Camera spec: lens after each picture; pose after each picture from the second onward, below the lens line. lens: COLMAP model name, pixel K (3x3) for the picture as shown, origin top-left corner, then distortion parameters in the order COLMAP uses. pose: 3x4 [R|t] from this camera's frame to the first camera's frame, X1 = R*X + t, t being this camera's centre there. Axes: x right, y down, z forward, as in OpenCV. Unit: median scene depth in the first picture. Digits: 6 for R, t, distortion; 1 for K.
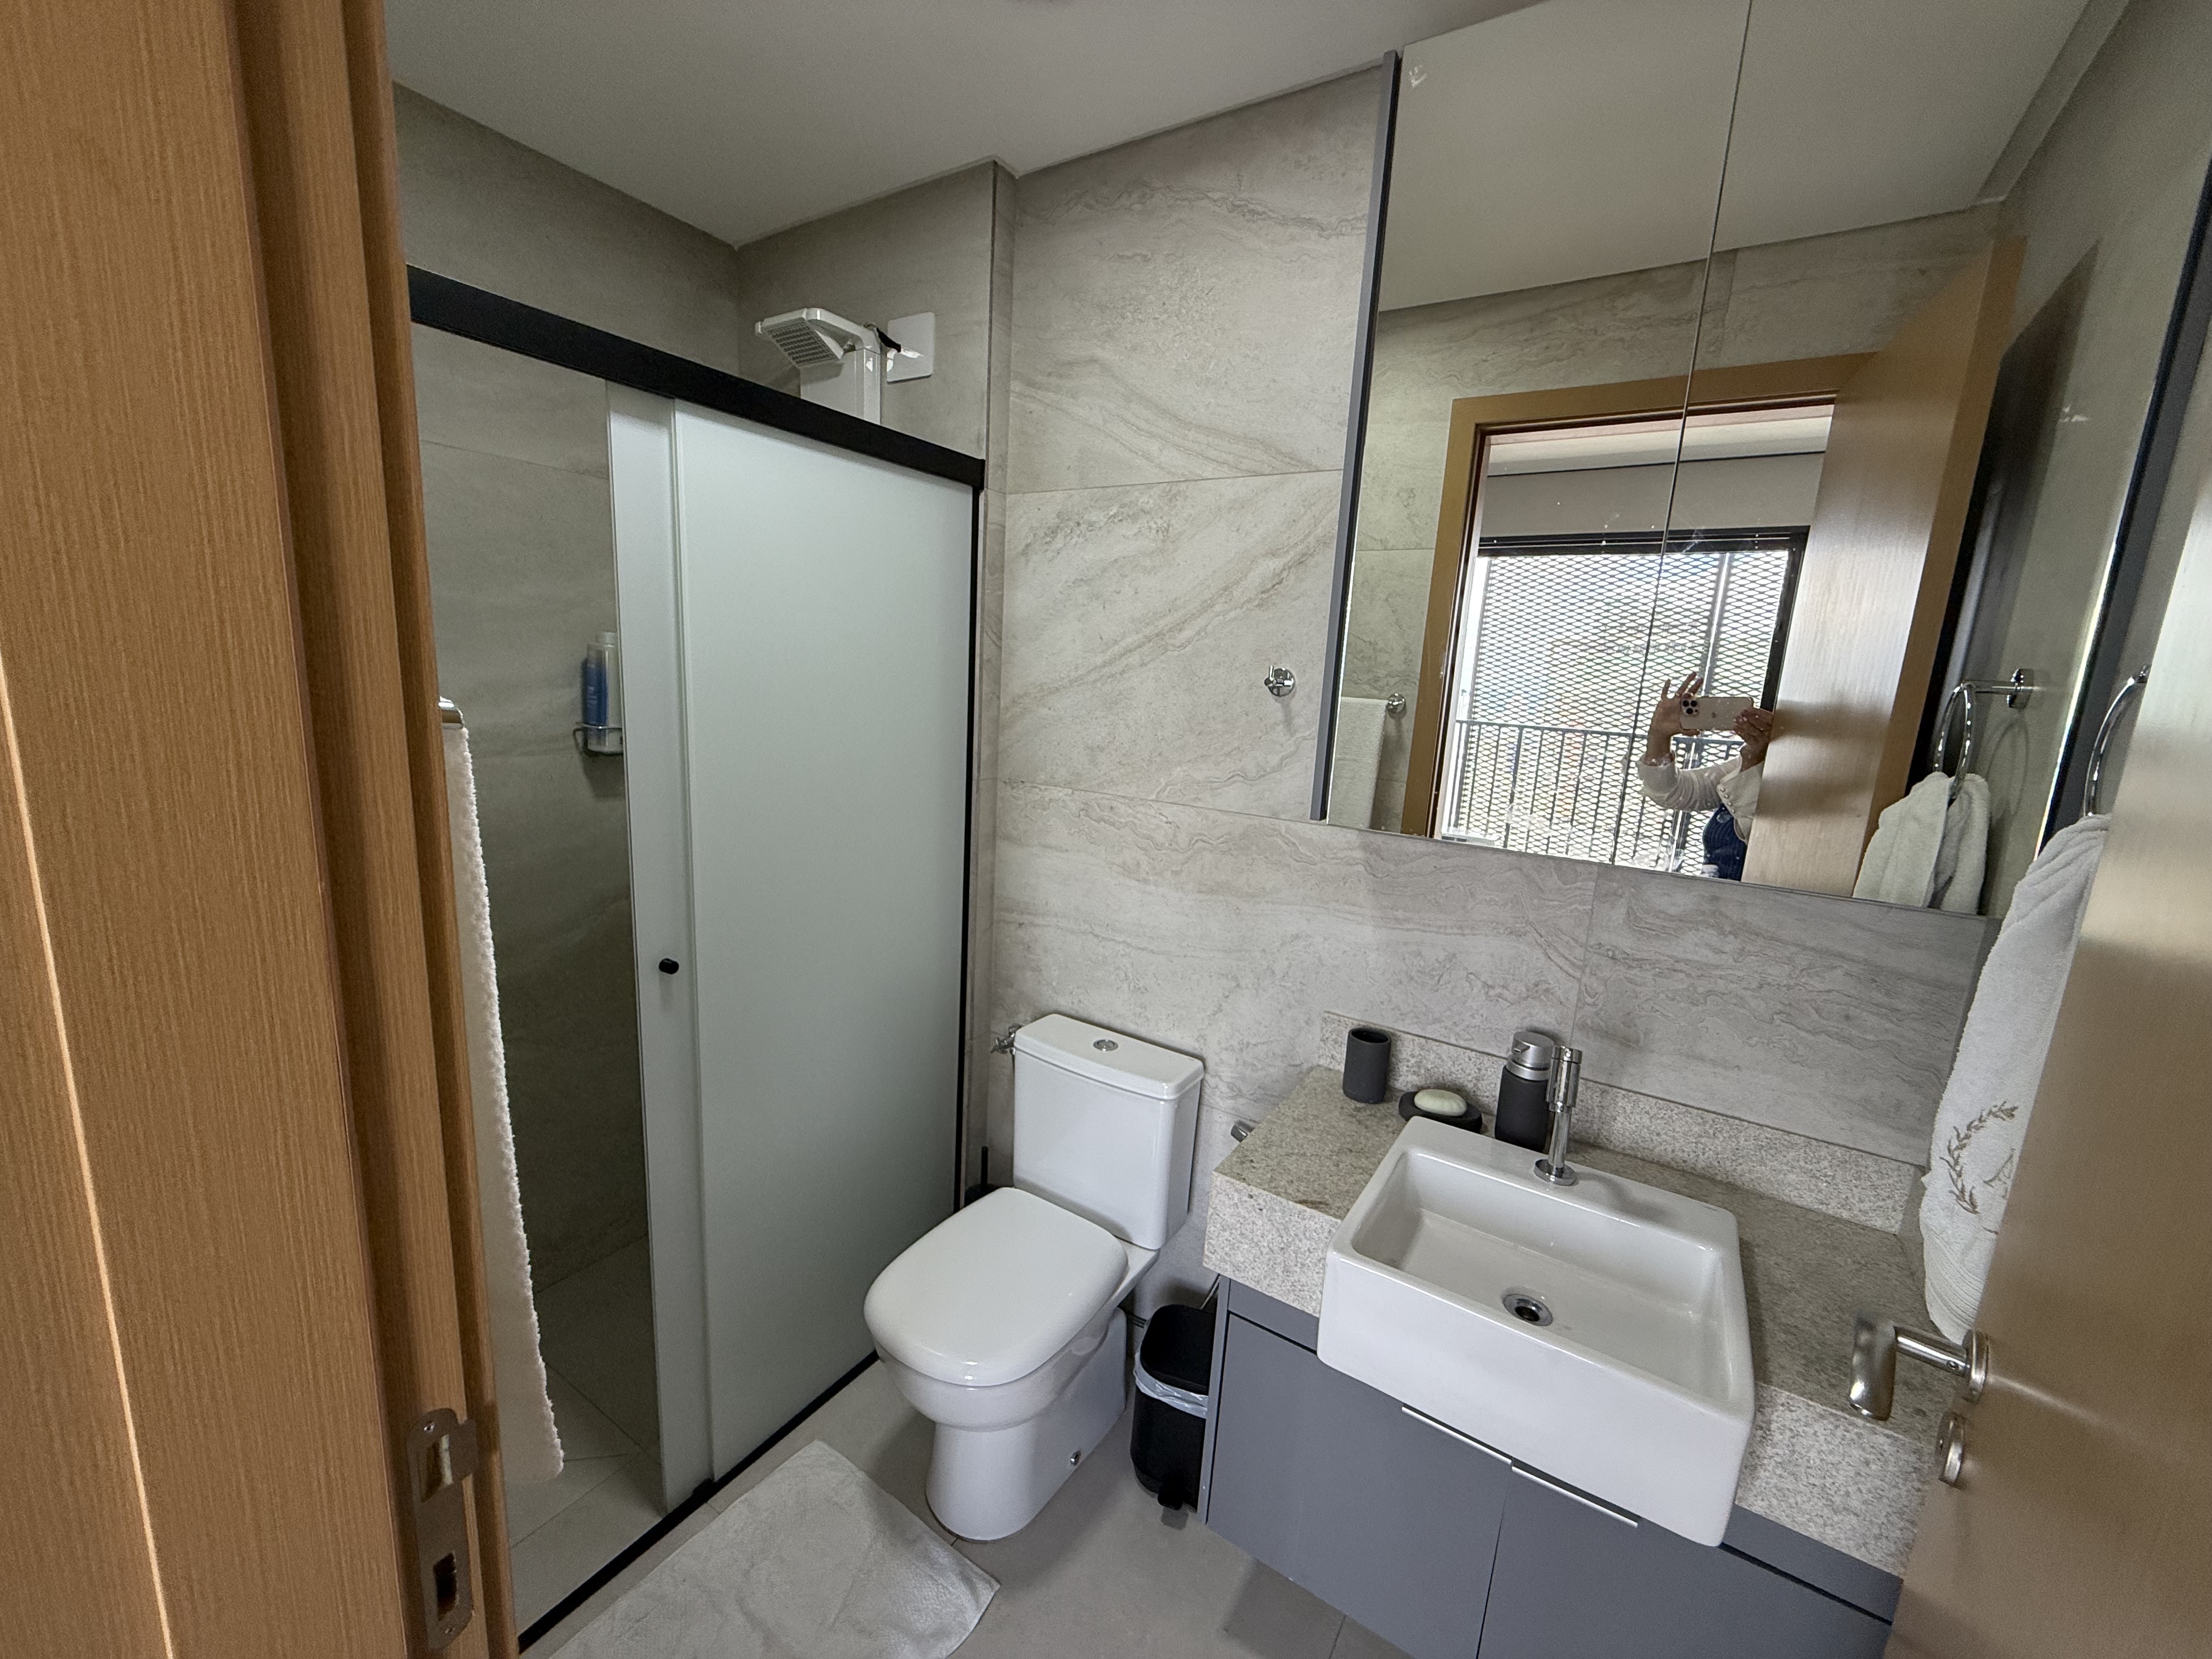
lens RADIAL K [[884.8, 0, 1104.3], [0, 884.8, 834.9], [0, 0, 1]] dist [-0.000378, -0.000046]
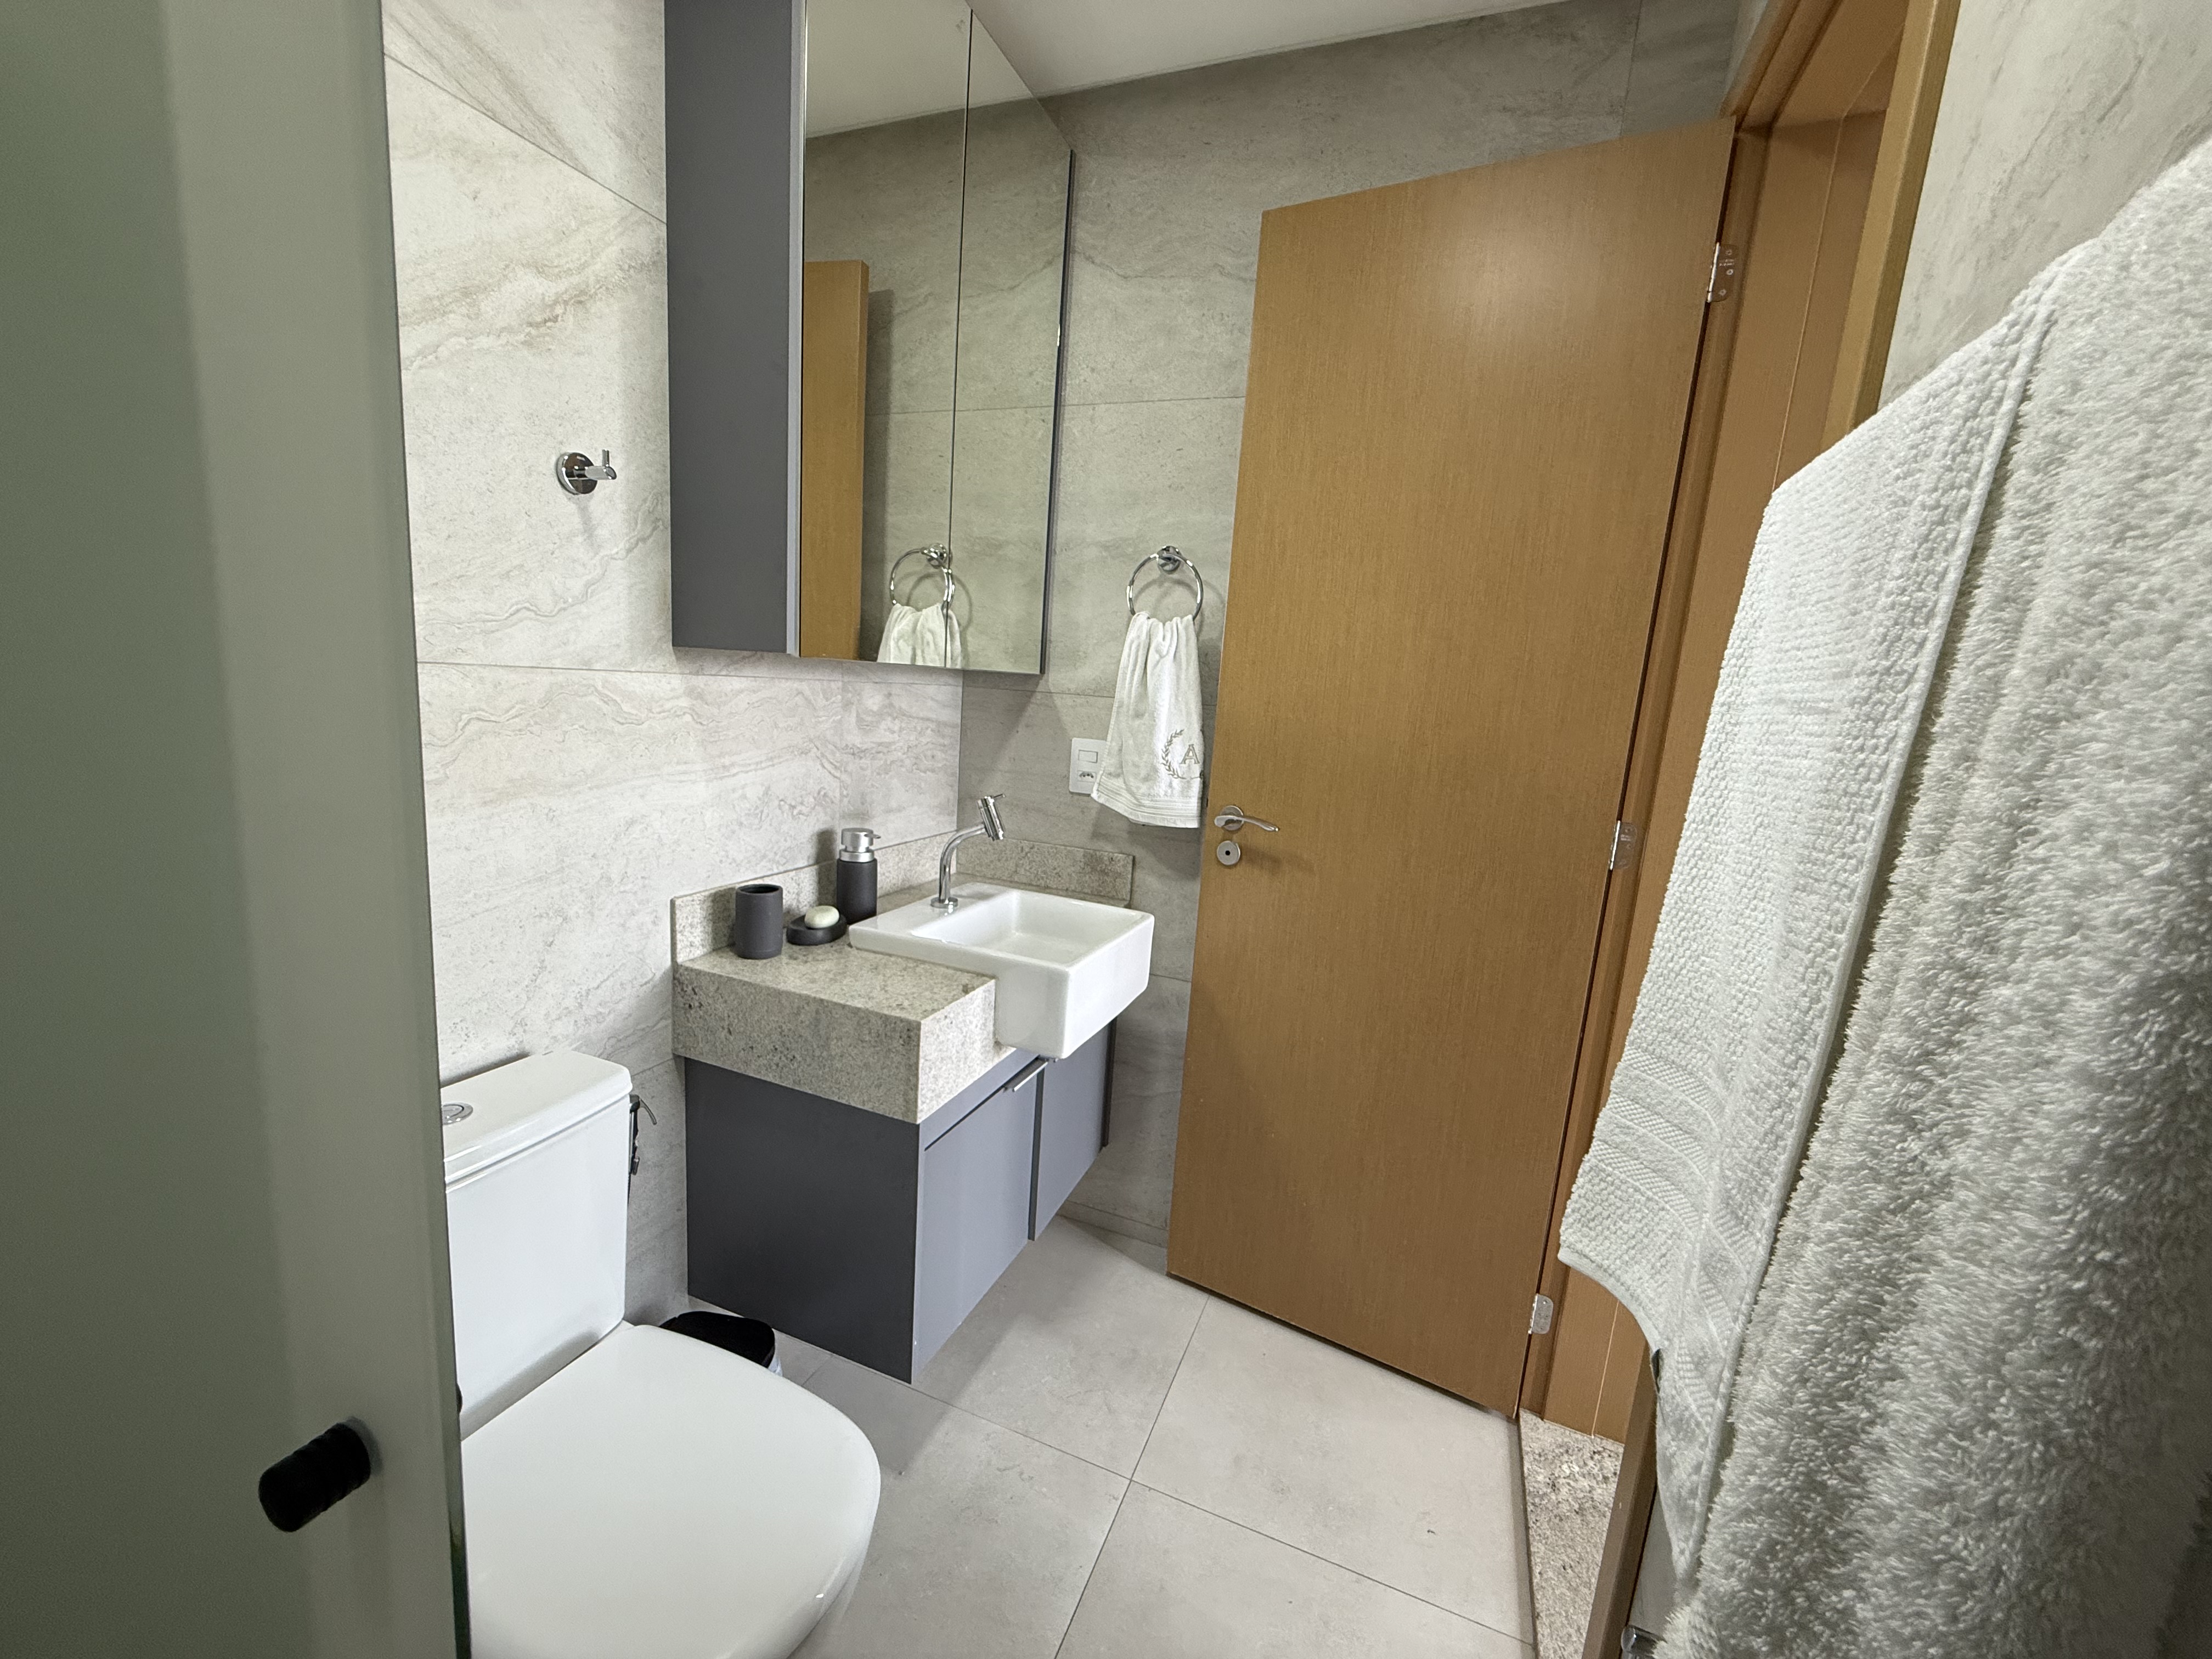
lens RADIAL K [[884.8, 0, 1106.5], [0, 884.8, 832.4], [0, 0, 1]] dist [-0.000378, -0.000046]
pose [[-0.188688, -0.231620, 0.954332, -0.633440], [0.100282, 0.962163, 0.253348, -0.032750], [-0.976903, 0.143506, -0.158321, 0.748375]]
